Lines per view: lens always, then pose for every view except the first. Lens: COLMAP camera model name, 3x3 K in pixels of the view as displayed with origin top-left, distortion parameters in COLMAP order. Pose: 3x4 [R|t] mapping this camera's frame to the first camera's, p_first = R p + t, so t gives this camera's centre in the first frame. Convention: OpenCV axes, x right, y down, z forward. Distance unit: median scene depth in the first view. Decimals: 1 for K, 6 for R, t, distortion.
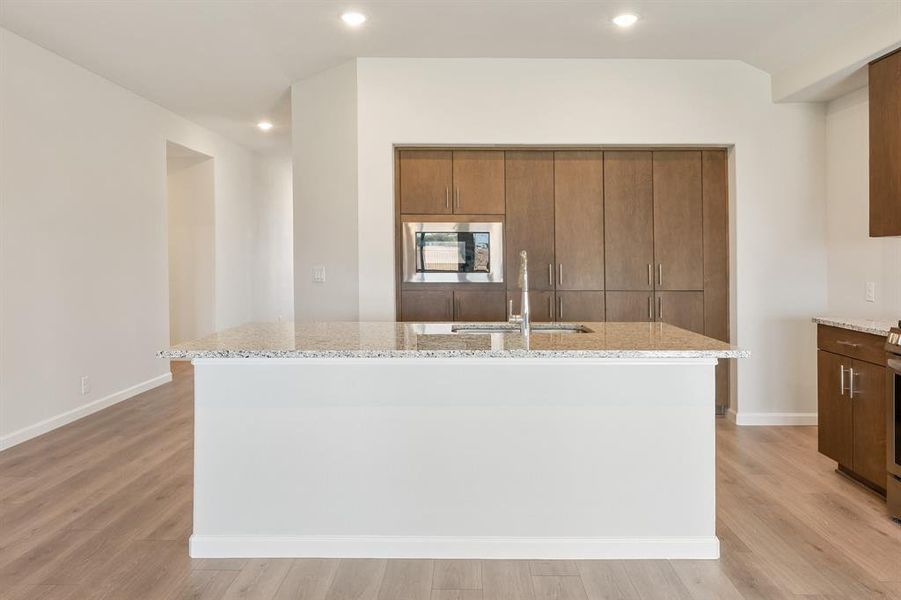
lens RADIAL K [[642.1, 0, 454.6], [0, 642.1, 252.8], [0, 0, 1]] dist [0.003660, -0.000427]
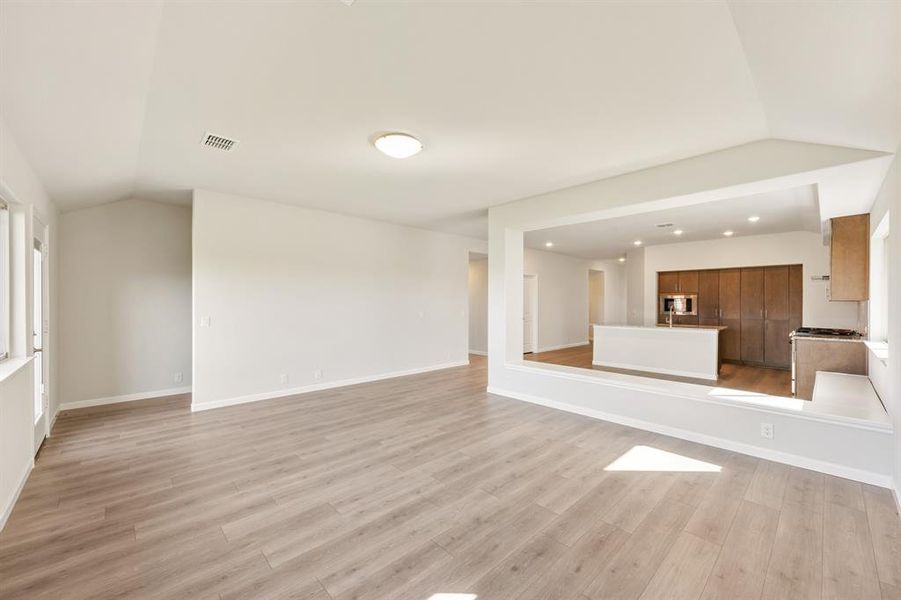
lens RADIAL K [[354.2, 0, 447.7], [0, 354.2, 298.4], [0, 0, 1]] dist [-0.002021, -0.000120]
pose [[0.693195, -0.008234, -0.720703, 0.458820], [0.013295, 0.999911, 0.001363, -0.048935], [0.720628, -0.010527, 0.693243, -1.001775]]
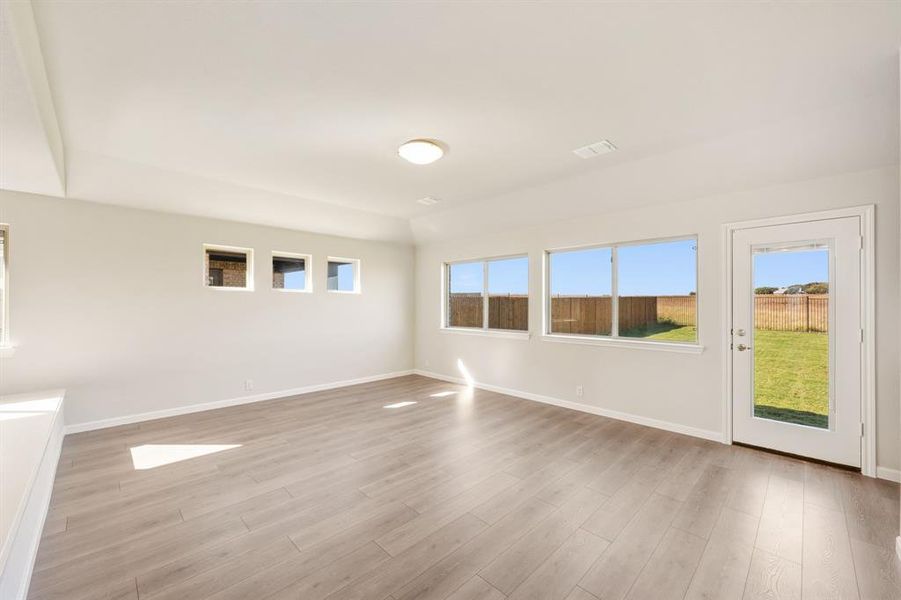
lens RADIAL K [[354.2, 0, 447.6], [0, 354.2, 304.5], [0, 0, 1]] dist [-0.002021, -0.000120]
pose [[-0.709602, -0.005731, 0.704580, -0.531254], [-0.018824, 0.999764, -0.010826, -0.035248], [-0.704351, -0.020945, -0.709542, -0.216925]]
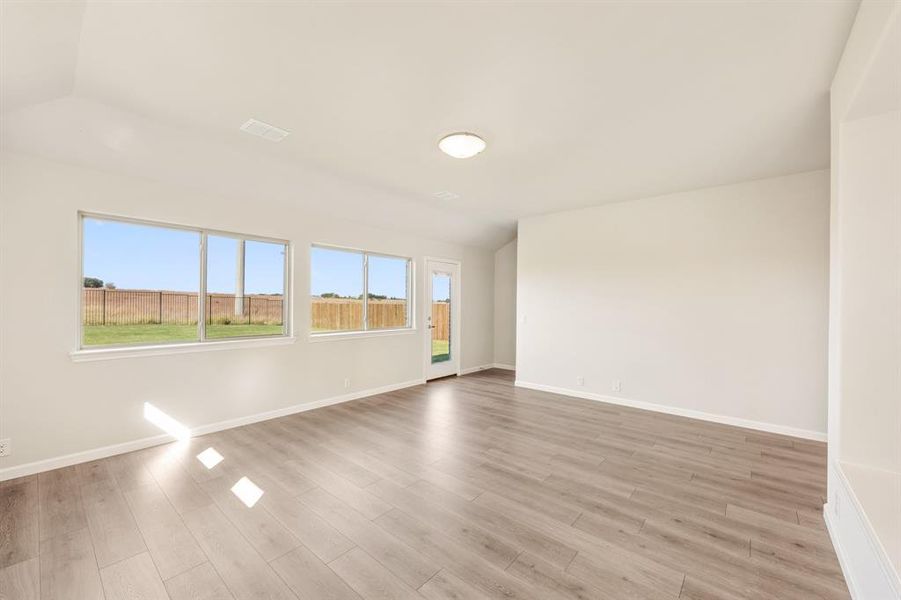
lens RADIAL K [[354.2, 0, 456.3], [0, 354.2, 300.8], [0, 0, 1]] dist [-0.002021, -0.000120]
pose [[-0.630886, -0.015416, -0.775722, 0.432334], [0.001324, 0.999780, -0.020946, -0.034485], [0.775874, -0.014241, -0.630727, -0.254554]]
